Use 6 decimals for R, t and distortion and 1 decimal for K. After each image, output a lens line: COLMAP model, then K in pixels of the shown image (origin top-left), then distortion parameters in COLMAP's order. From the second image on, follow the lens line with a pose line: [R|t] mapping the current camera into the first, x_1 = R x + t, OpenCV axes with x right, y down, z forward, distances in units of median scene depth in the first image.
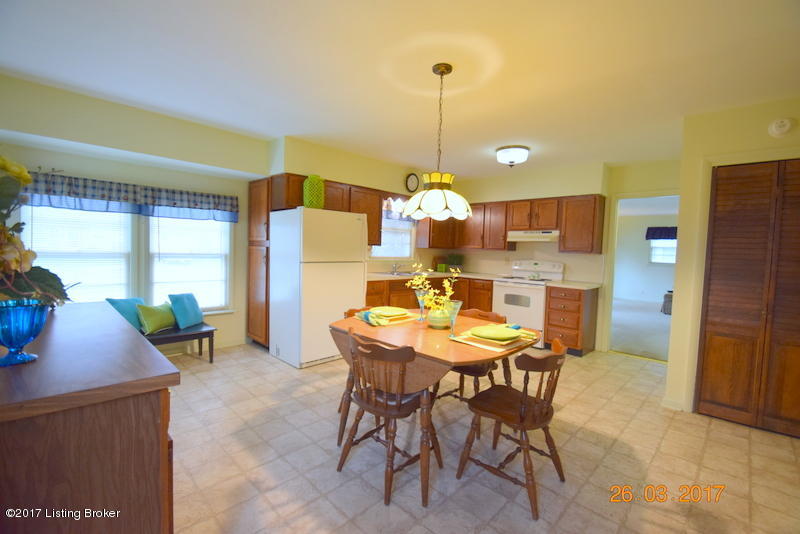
lens RADIAL K [[363.6, 0, 400.0], [0, 363.6, 267.0], [0, 0, 1]] dist [0.001129, -0.000041]
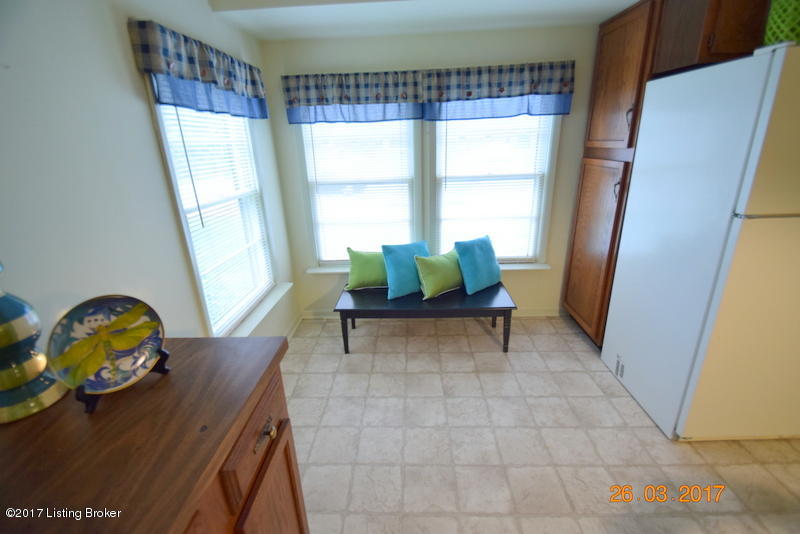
lens RADIAL K [[342.5, 0, 400.0], [0, 342.5, 267.0], [0, 0, 1]] dist [0.001834, -0.000096]
pose [[0.683570, 0.201259, -0.701589, -0.238878], [0.027675, 0.953394, 0.300457, -0.073406], [0.729360, -0.224800, 0.646142, 0.483581]]
